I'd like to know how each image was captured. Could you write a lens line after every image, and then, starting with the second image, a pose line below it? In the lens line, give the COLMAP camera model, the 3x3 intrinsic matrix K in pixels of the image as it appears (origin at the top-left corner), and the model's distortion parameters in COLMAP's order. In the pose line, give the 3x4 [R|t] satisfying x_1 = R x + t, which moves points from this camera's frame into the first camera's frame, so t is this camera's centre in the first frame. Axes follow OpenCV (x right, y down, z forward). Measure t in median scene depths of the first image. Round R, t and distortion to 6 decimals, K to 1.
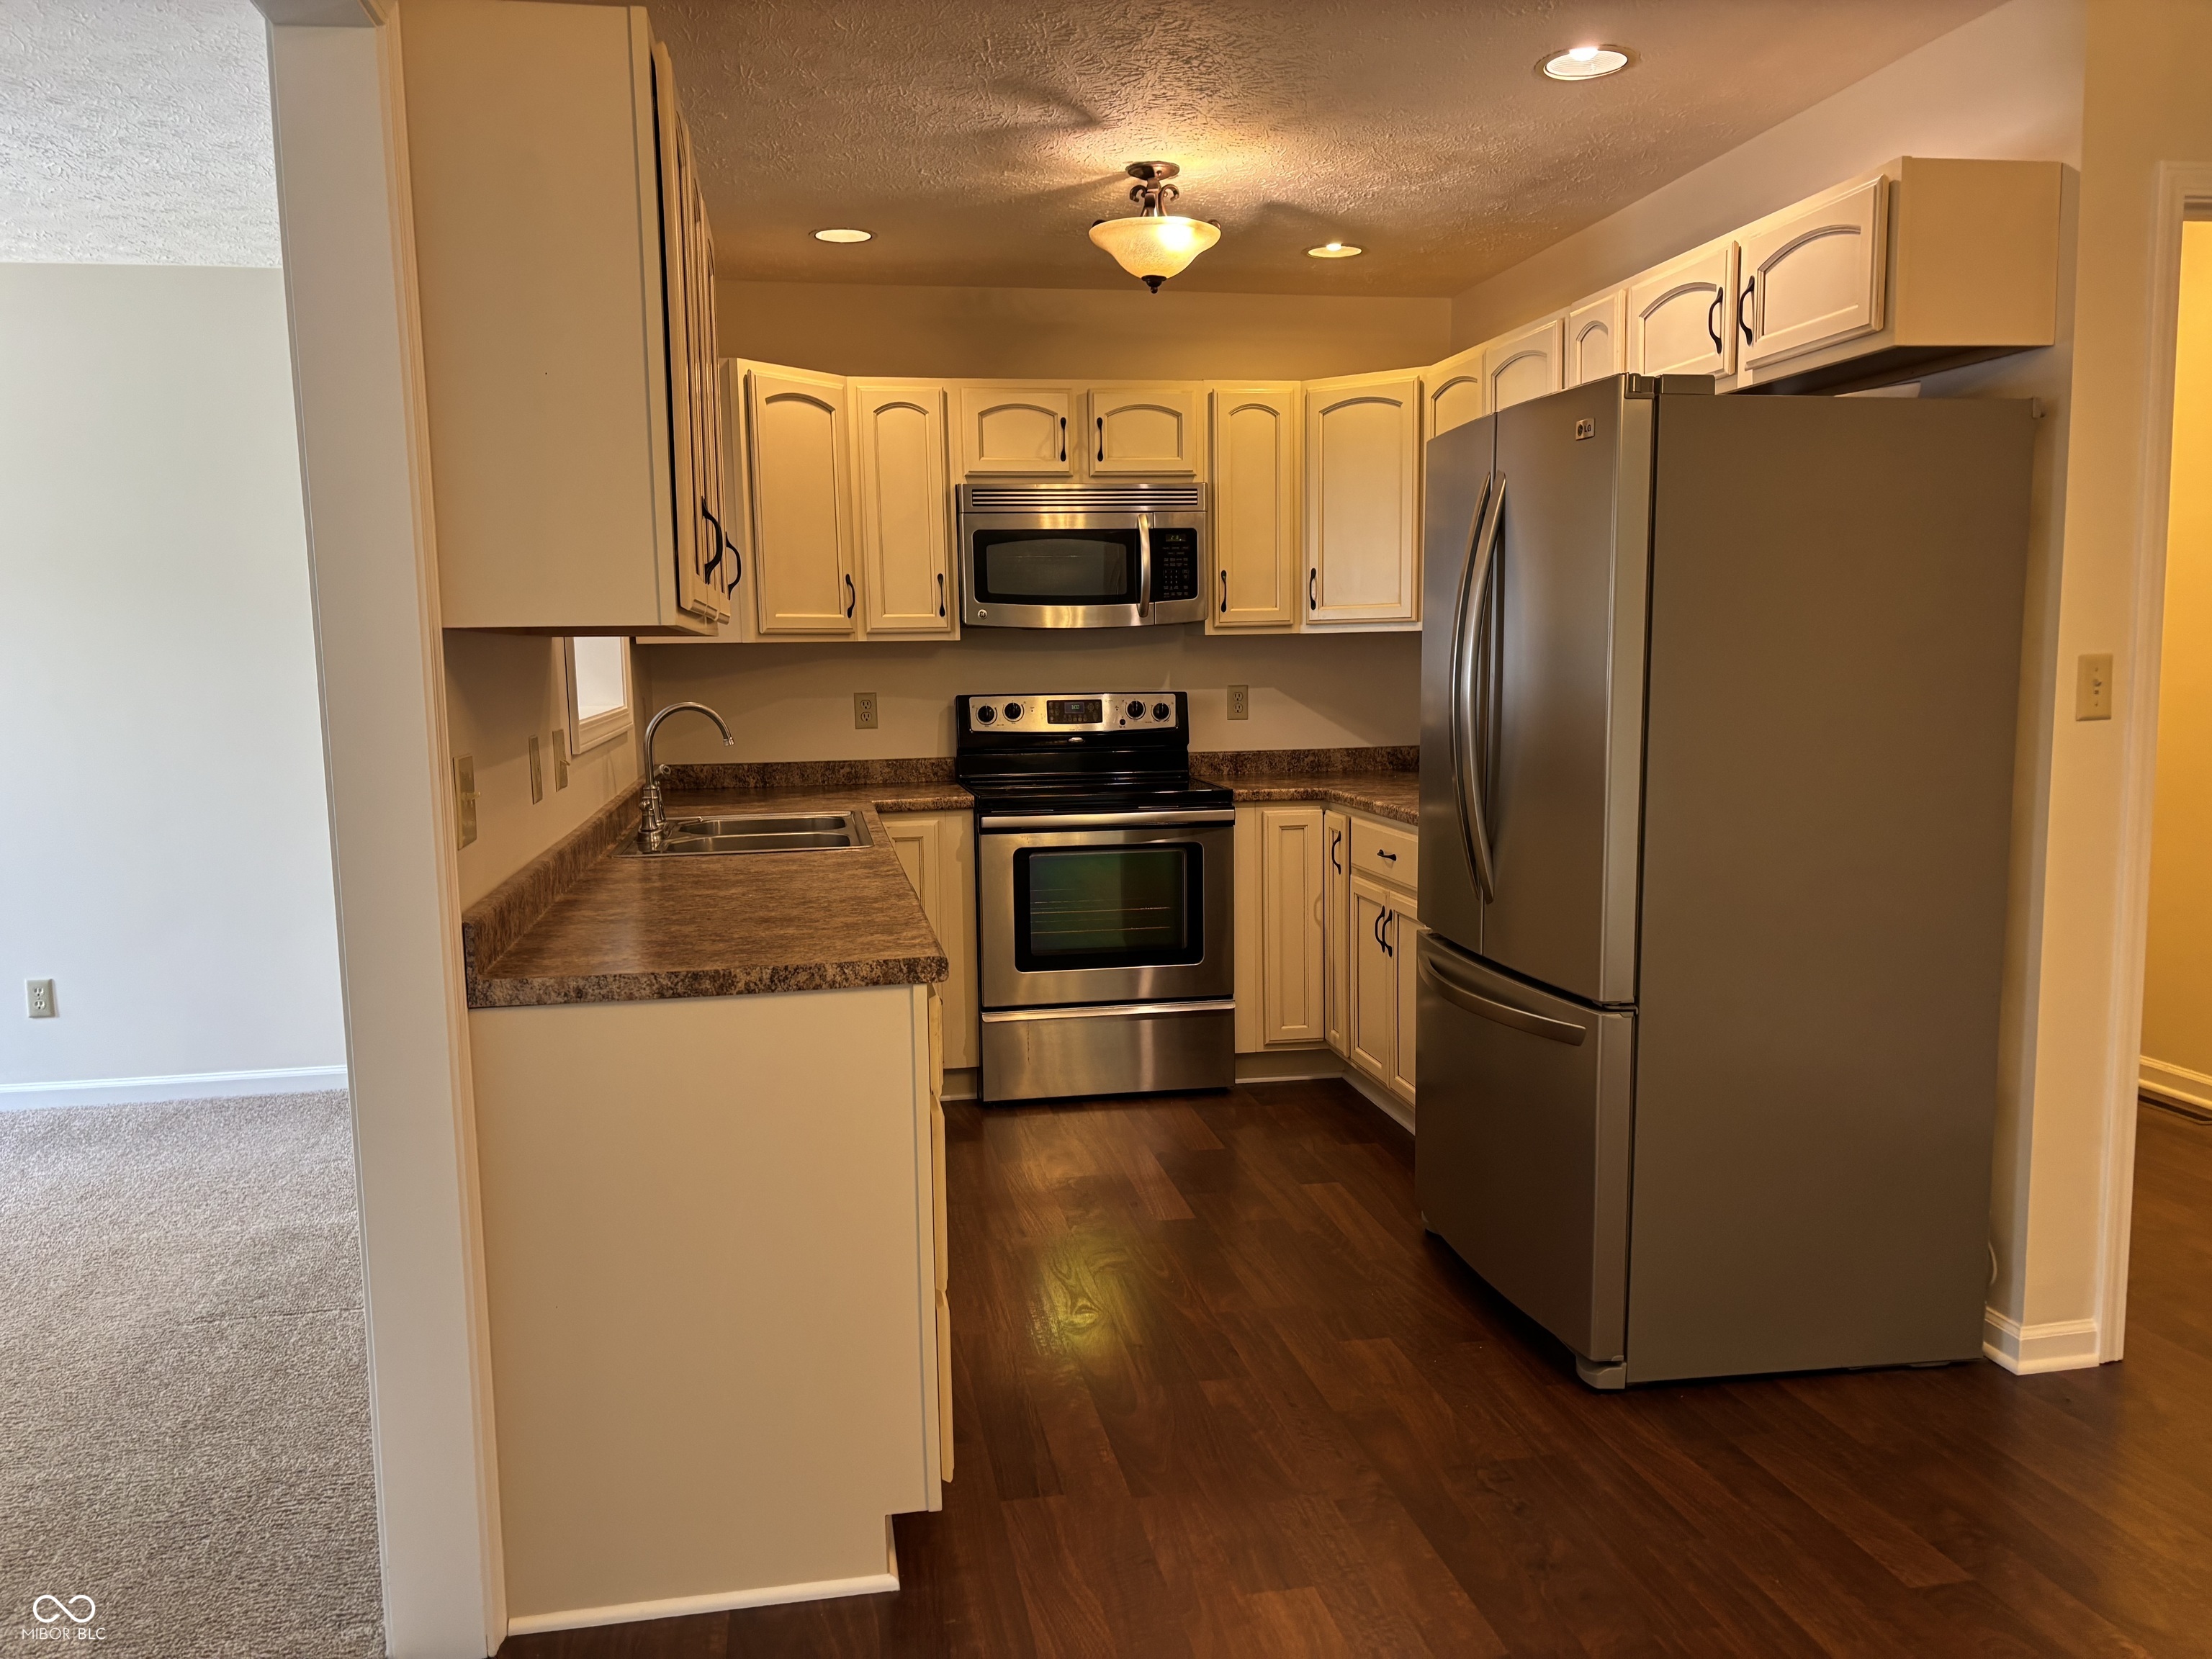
lens RADIAL K [[1665.7, 0, 1107.6], [0, 1665.7, 827.1], [0, 0, 1]] dist [0.002148, -0.020562]
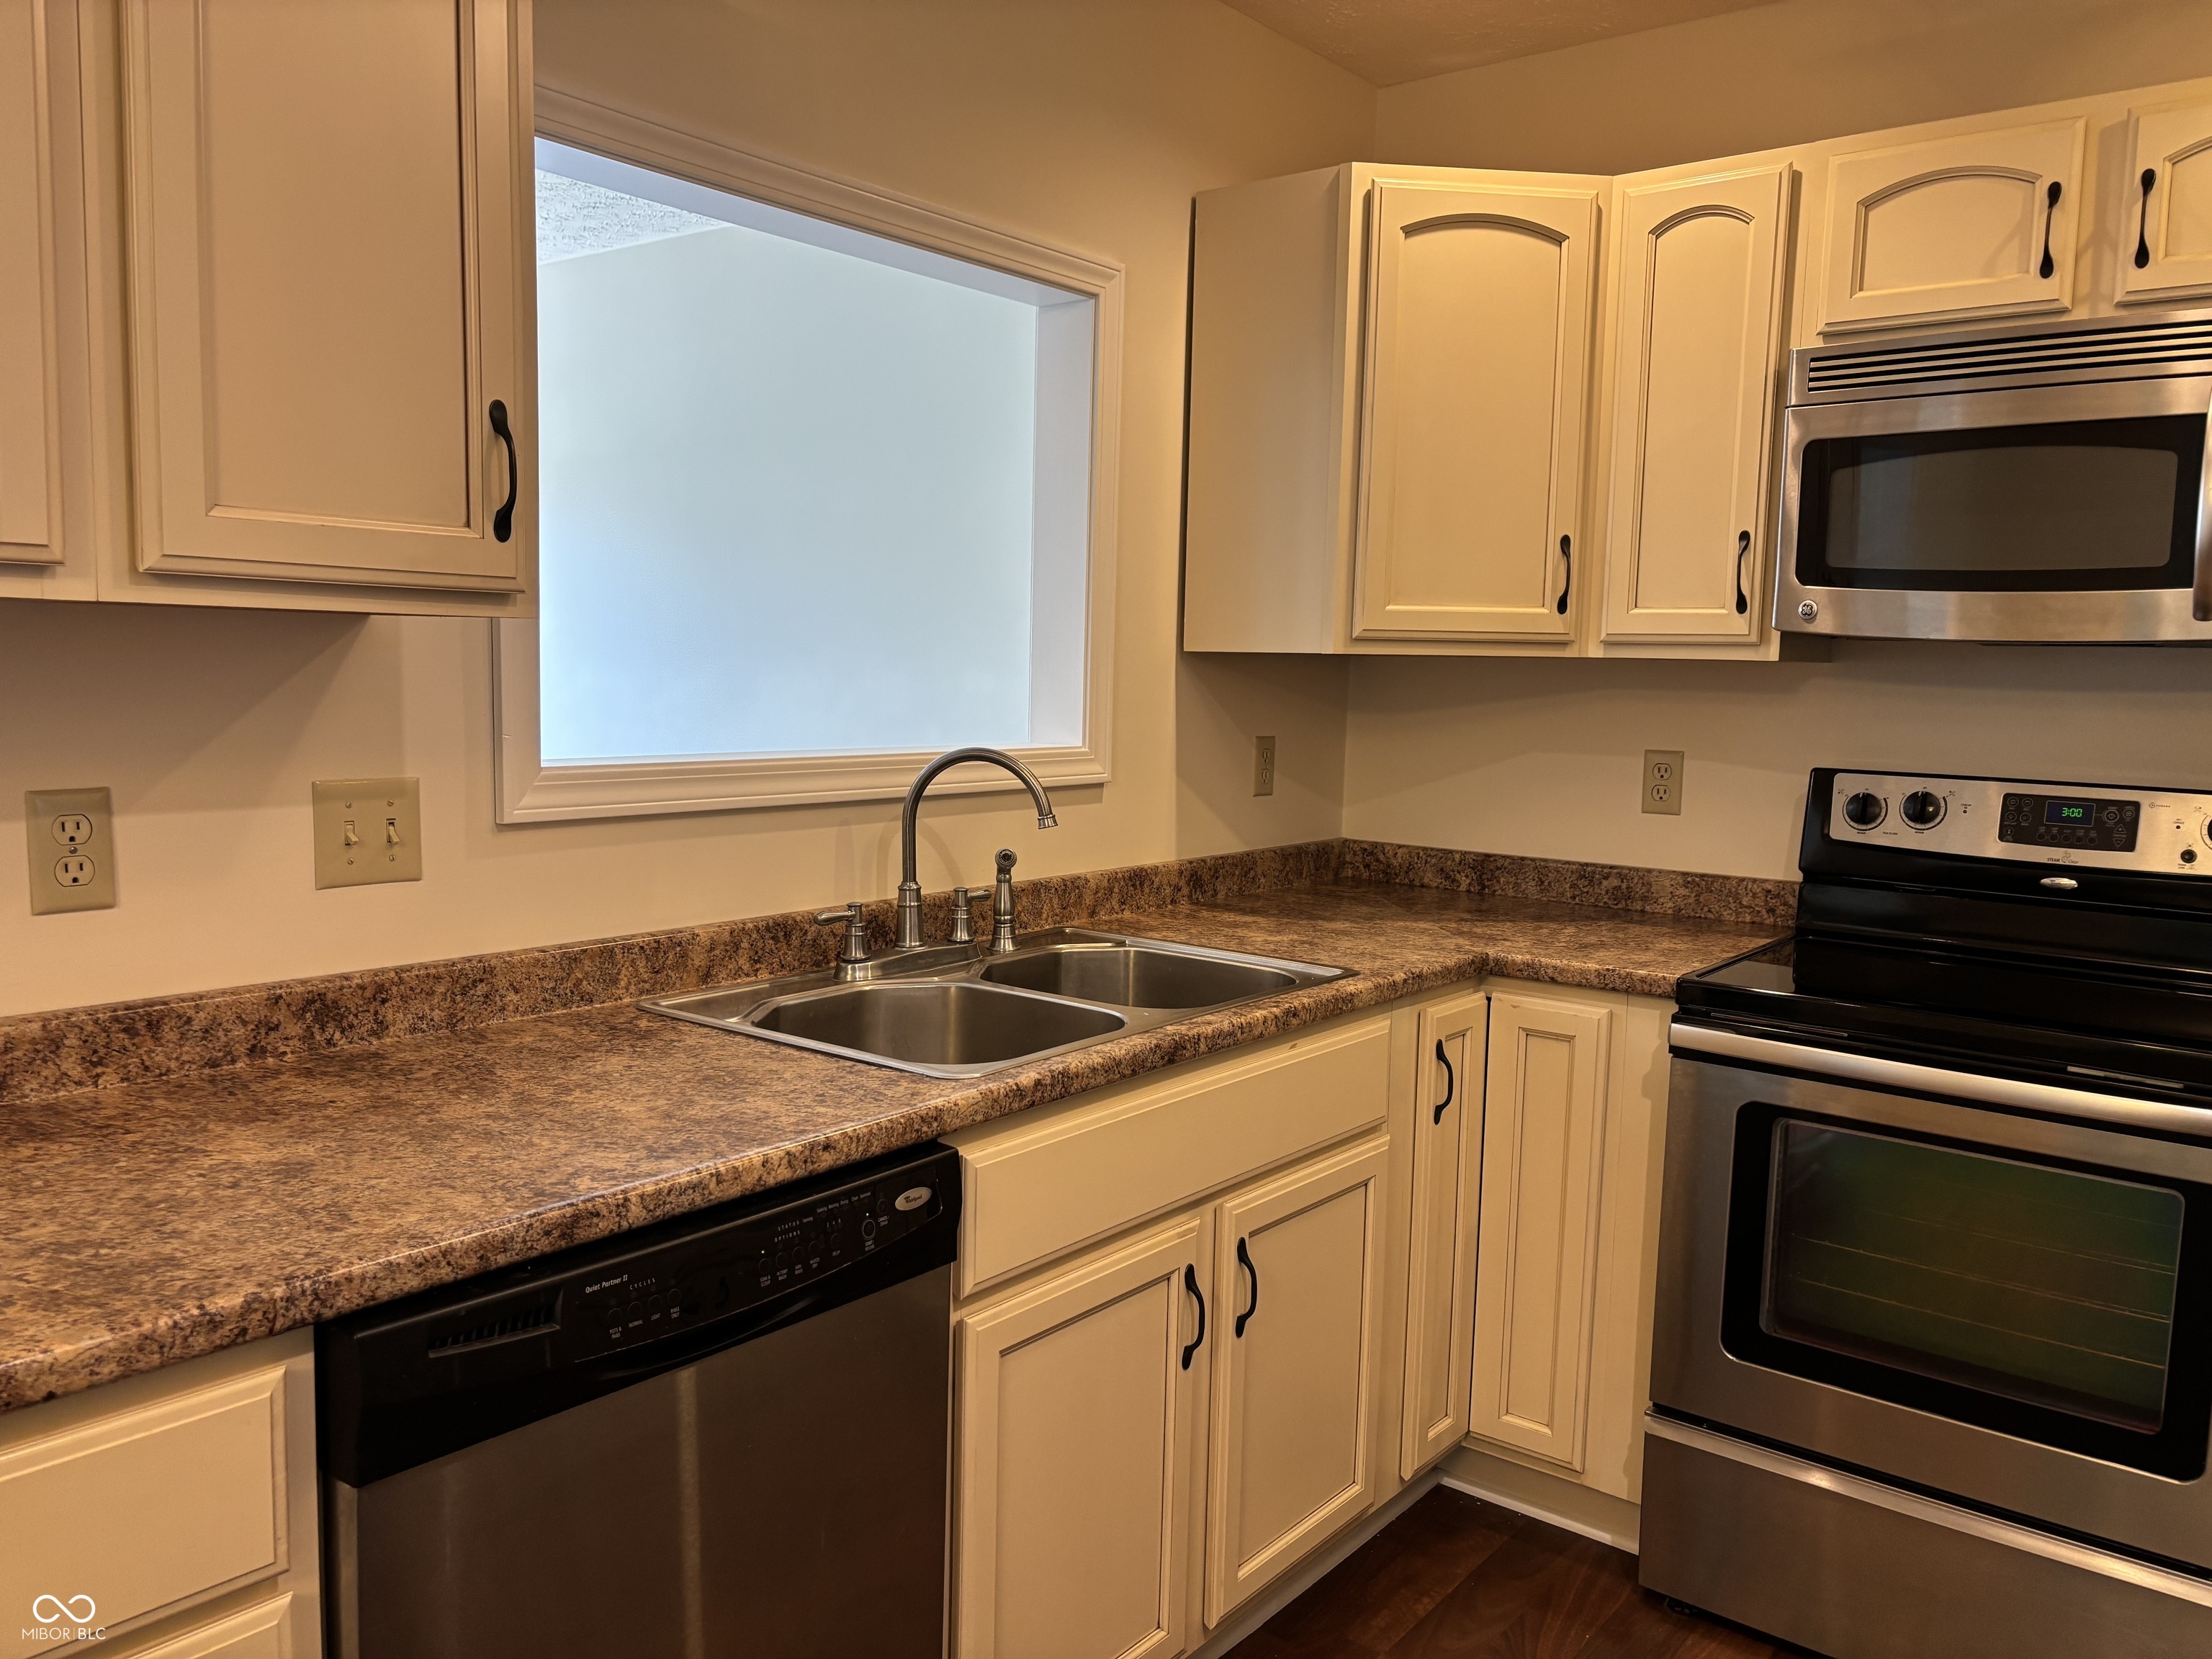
lens RADIAL K [[1665.7, 0, 1102.5], [0, 1665.7, 830.2], [0, 0, 1]] dist [0.002148, -0.020562]
pose [[0.636536, 0.106698, -0.763830, 0.174070], [-0.111925, 0.992679, 0.045393, -0.061044], [0.763082, 0.056598, 0.643819, 0.519277]]
